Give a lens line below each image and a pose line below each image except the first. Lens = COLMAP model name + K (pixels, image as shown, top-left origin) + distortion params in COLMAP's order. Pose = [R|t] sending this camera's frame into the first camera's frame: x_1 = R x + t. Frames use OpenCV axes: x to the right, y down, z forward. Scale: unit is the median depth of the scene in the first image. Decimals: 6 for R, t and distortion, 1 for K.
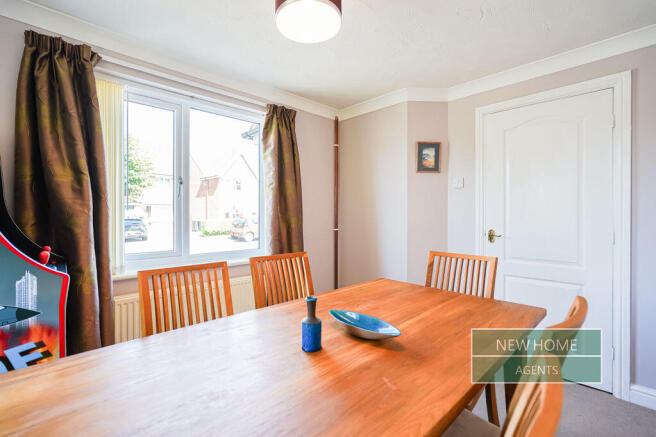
lens RADIAL K [[308.7, 0, 329.0], [0, 308.7, 214.8], [0, 0, 1]] dist [-0.000854, -0.000118]
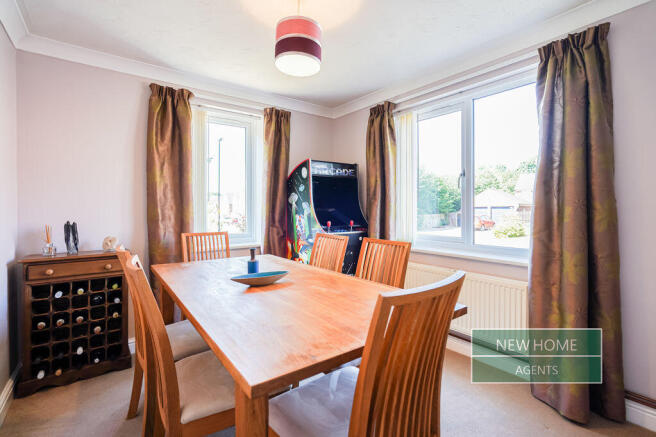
lens RADIAL K [[308.7, 0, 329.0], [0, 308.7, 214.8], [0, 0, 1]] dist [-0.000854, -0.000118]
pose [[-0.138458, 0.024353, -0.990069, 0.660151], [0.002047, 0.999703, 0.024304, 0.006357], [0.990366, 0.001339, -0.138467, 0.699918]]
